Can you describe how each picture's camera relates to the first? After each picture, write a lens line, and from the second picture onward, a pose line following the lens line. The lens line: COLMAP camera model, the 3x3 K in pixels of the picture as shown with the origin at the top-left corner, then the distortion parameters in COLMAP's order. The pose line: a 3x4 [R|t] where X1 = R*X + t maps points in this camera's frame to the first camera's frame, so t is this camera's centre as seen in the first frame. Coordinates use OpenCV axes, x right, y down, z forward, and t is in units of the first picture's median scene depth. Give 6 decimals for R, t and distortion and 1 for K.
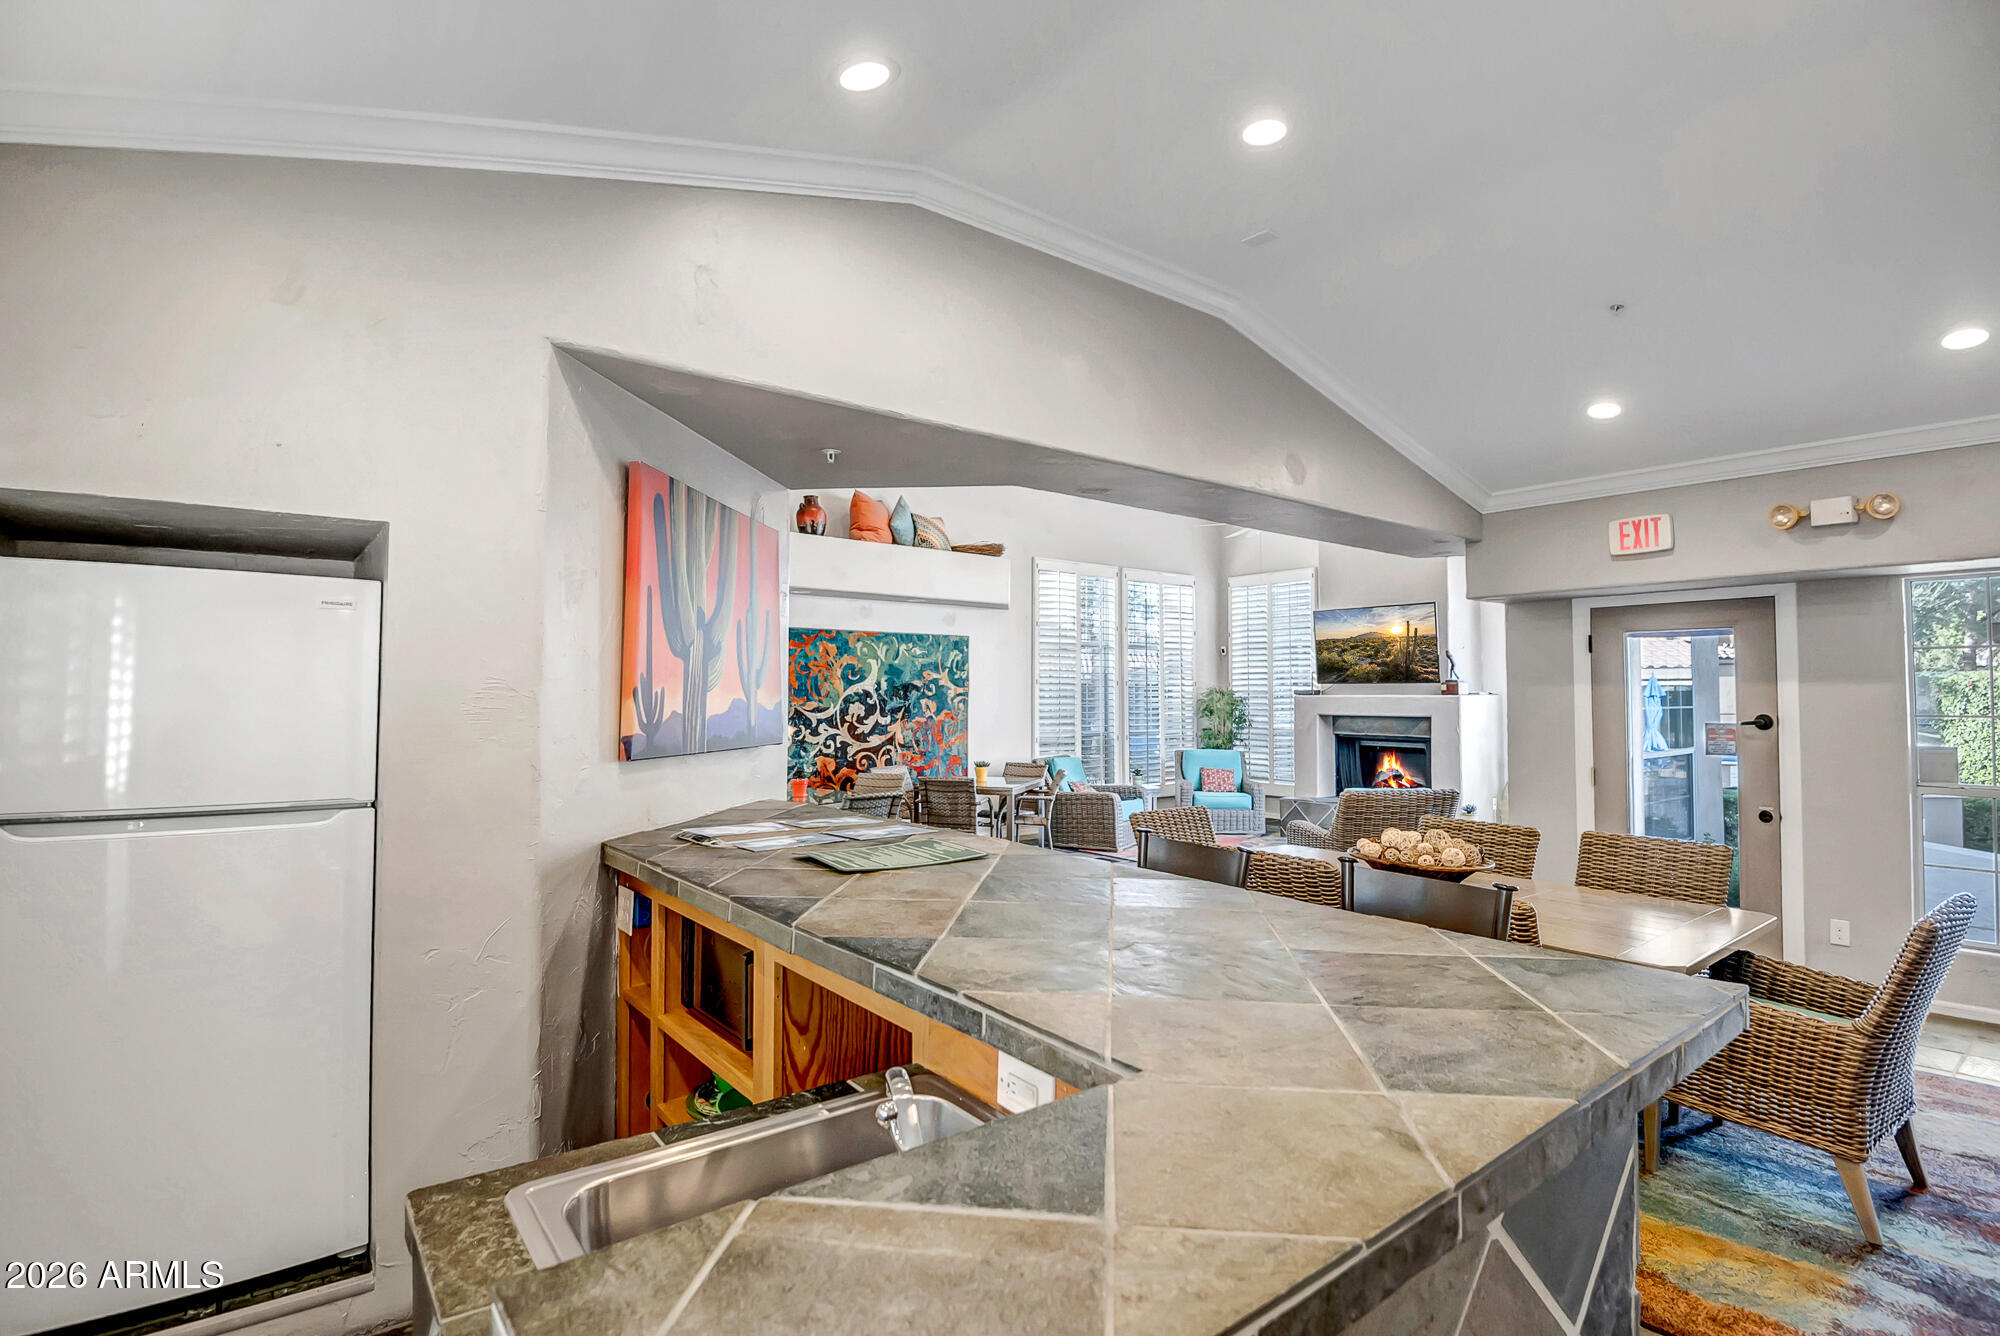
lens RADIAL K [[940.0, 0, 991.5], [0, 940.0, 653.8], [0, 0, 1]] dist [-0.035335, -0.002395]
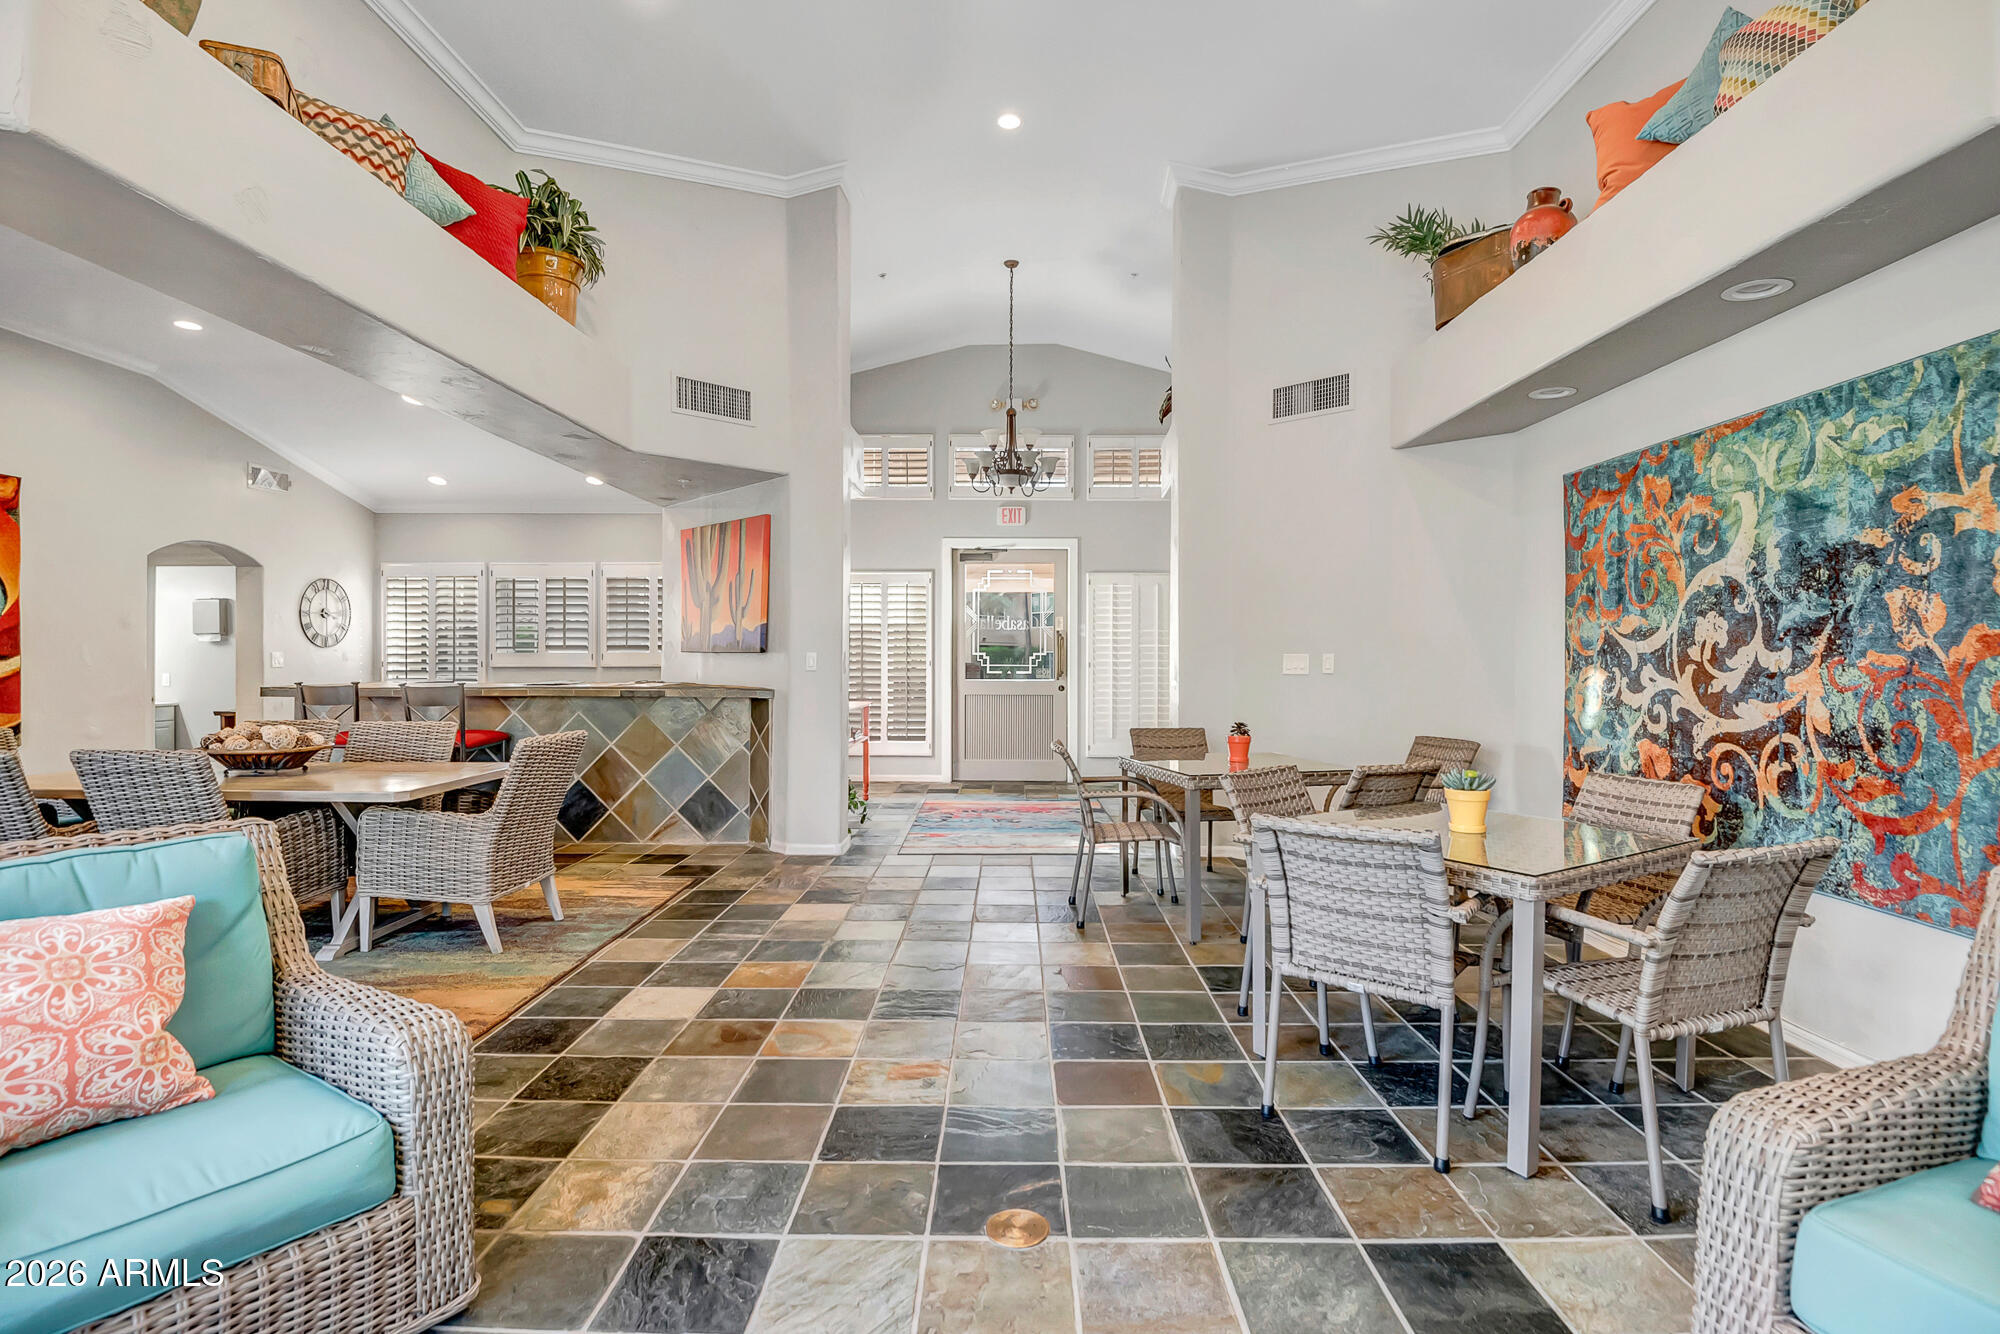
lens RADIAL K [[991.6, 0, 1001.6], [0, 991.6, 665.5], [0, 0, 1]] dist [-0.015315, -0.000885]
pose [[-0.626556, 0.003295, -0.779369, 0.346717], [0.032467, 0.999233, -0.021877, 0.071277], [0.778700, -0.039010, -0.626183, 1.000922]]
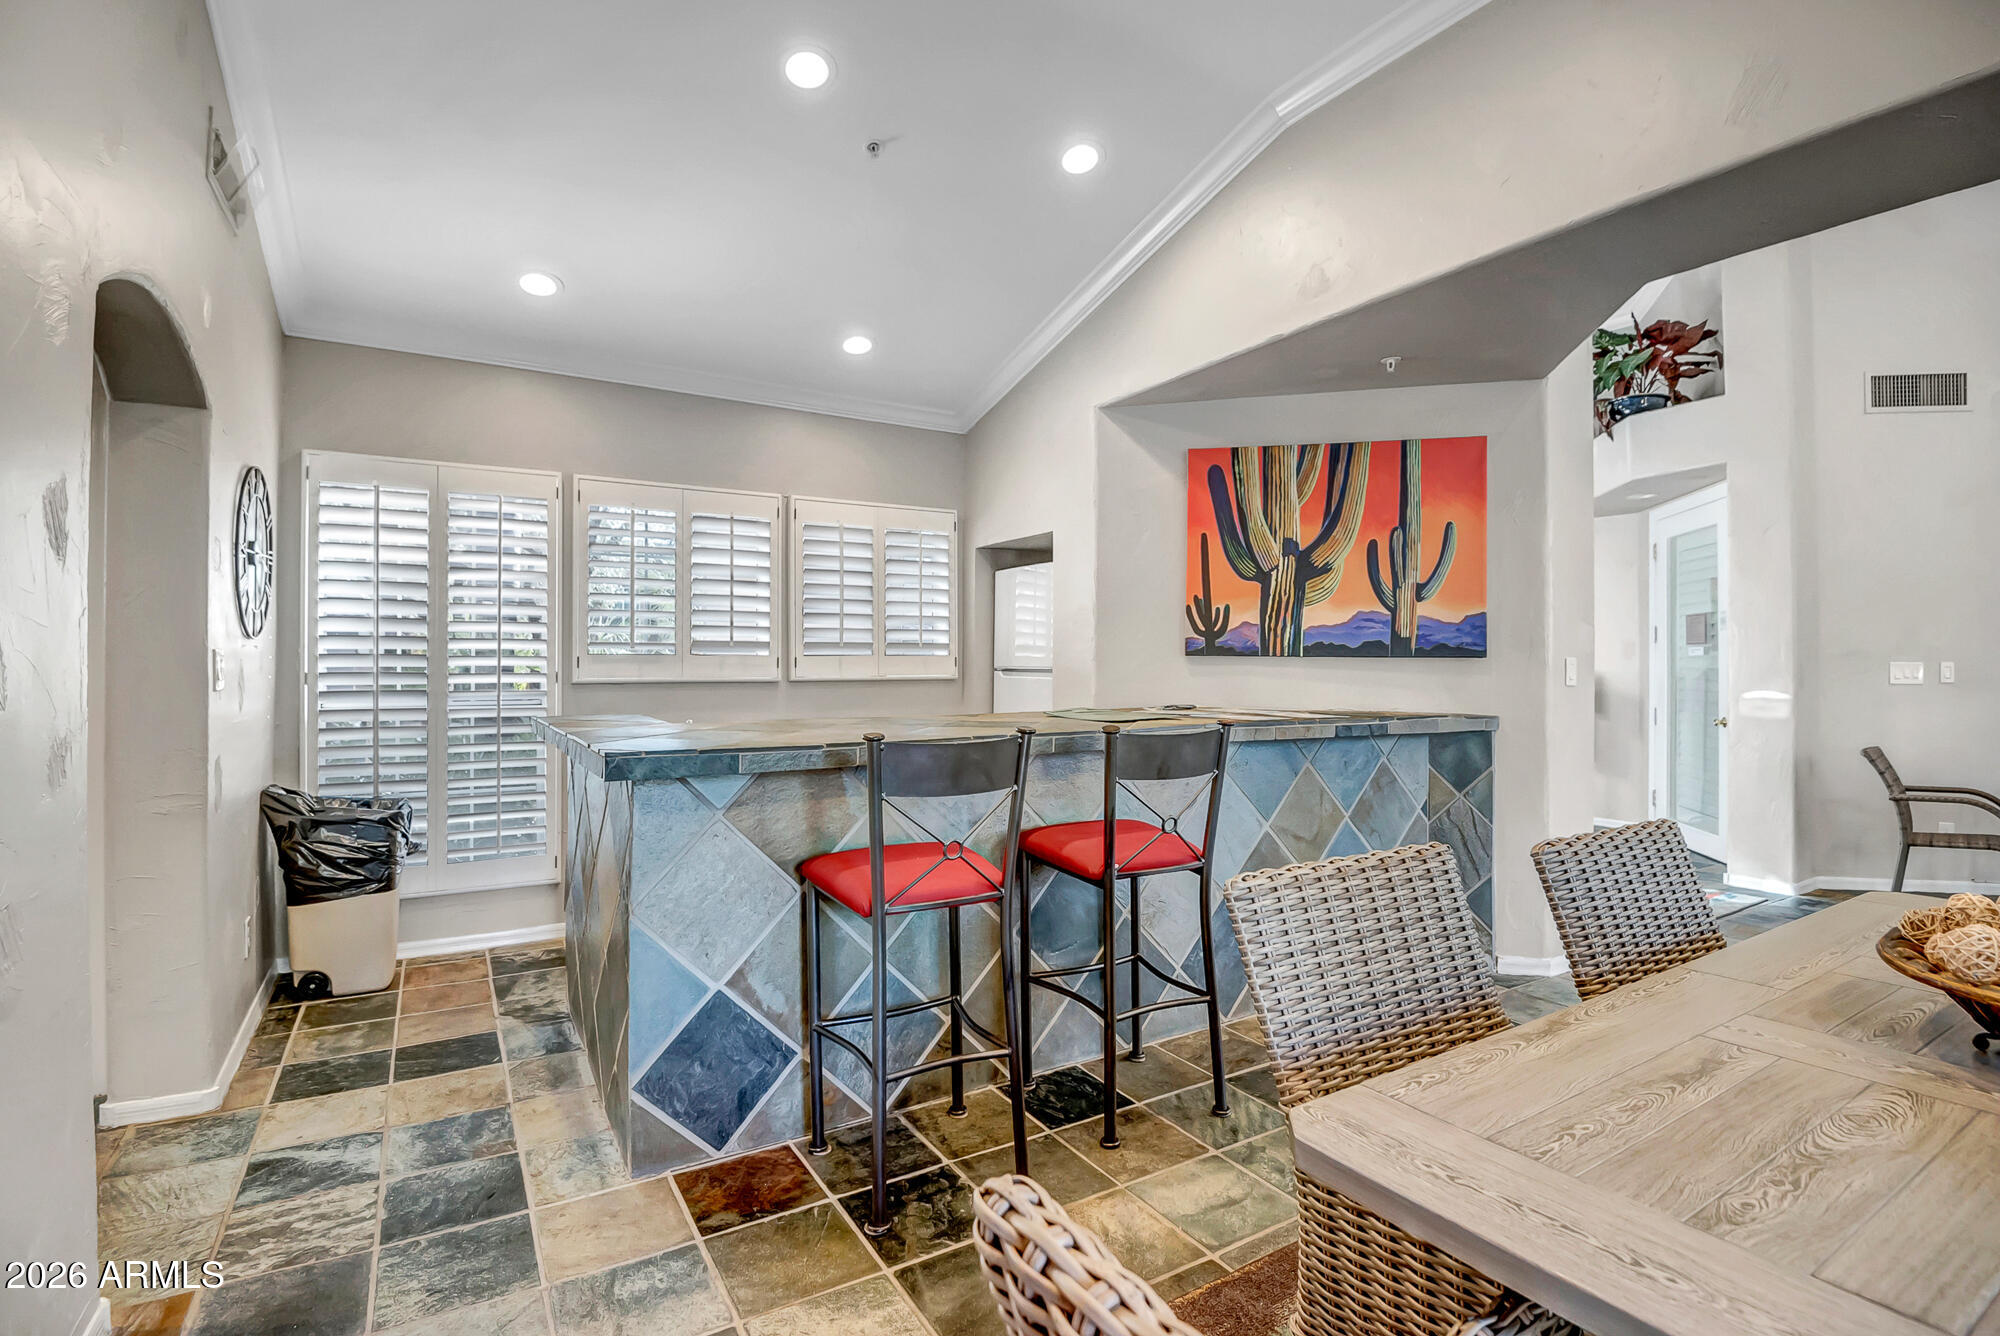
lens RADIAL K [[940.0, 0, 999.7], [0, 940.0, 674.3], [0, 0, 1]] dist [-0.035335, -0.002395]
pose [[-0.115944, 0.004998, -0.993243, 0.335757], [0.042836, 0.999082, 0.000027, 0.039724], [0.992332, -0.042543, -0.116052, 0.262882]]
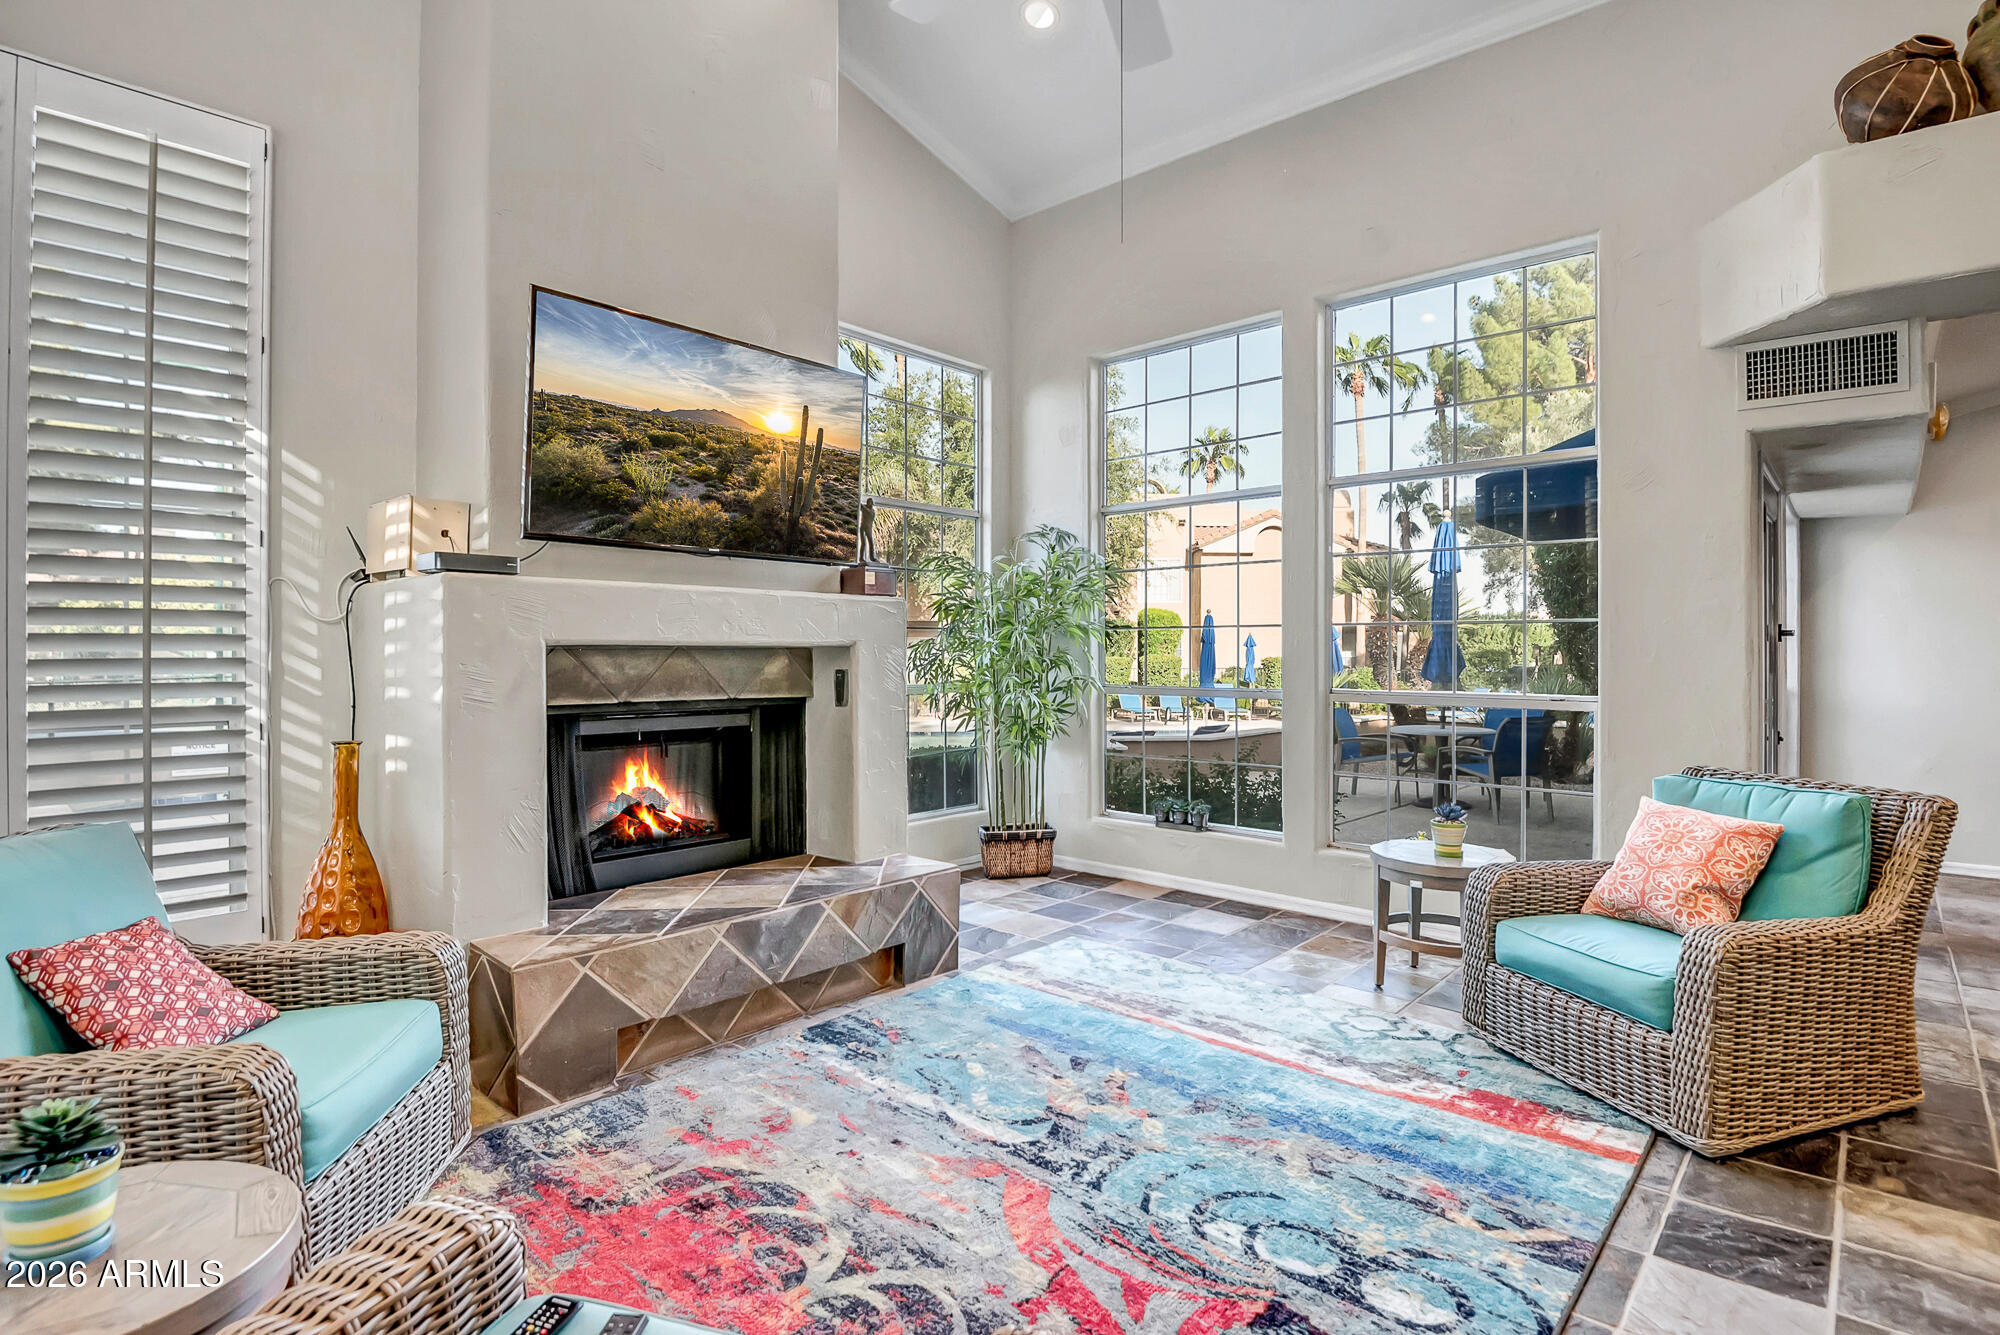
lens RADIAL K [[1002.0, 0, 1014.0], [0, 1002.0, 658.2], [0, 0, 1]] dist [-0.012435, -0.002458]
pose [[-0.193149, -0.005440, 0.981154, 0.014047], [-0.042606, 0.999088, -0.002848, 0.070190], [-0.980244, -0.042353, -0.193205, 1.008091]]
